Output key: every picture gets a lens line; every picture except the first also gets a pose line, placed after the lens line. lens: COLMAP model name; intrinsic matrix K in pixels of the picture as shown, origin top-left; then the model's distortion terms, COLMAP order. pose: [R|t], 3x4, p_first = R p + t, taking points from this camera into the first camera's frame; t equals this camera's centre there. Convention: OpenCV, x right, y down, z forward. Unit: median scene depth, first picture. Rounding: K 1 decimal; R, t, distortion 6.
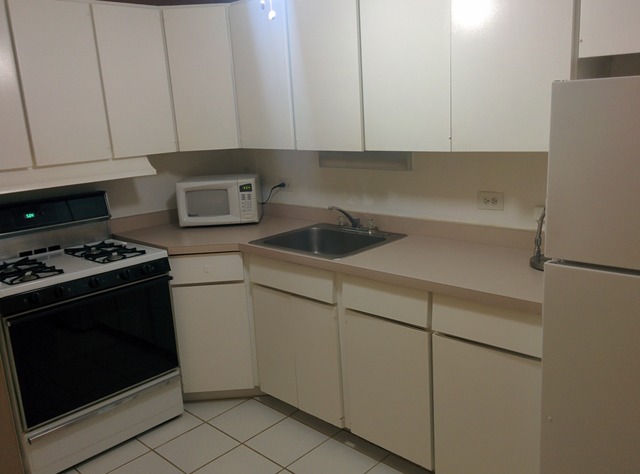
lens RADIAL K [[564.4, 0, 320.0], [0, 564.4, 237.0], [0, 0, 1]] dist [0.056076, -0.014648]
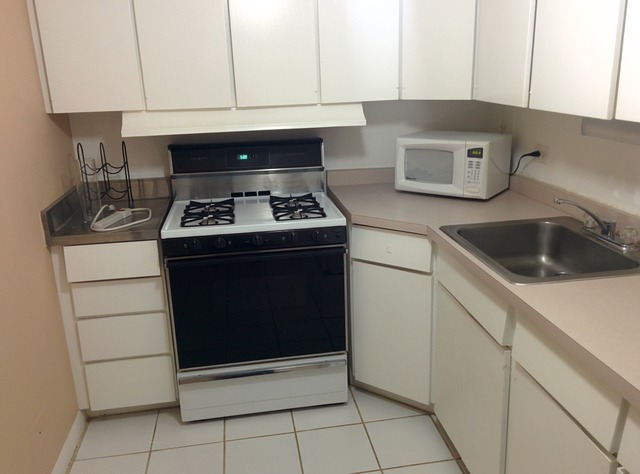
lens RADIAL K [[564.4, 0, 320.0], [0, 564.4, 237.0], [0, 0, 1]] dist [0.056076, -0.014648]
pose [[0.801938, 0.203875, -0.561543, 0.159424], [-0.144437, 0.978248, 0.148894, -0.061675], [0.579684, -0.038296, 0.813941, 0.258921]]
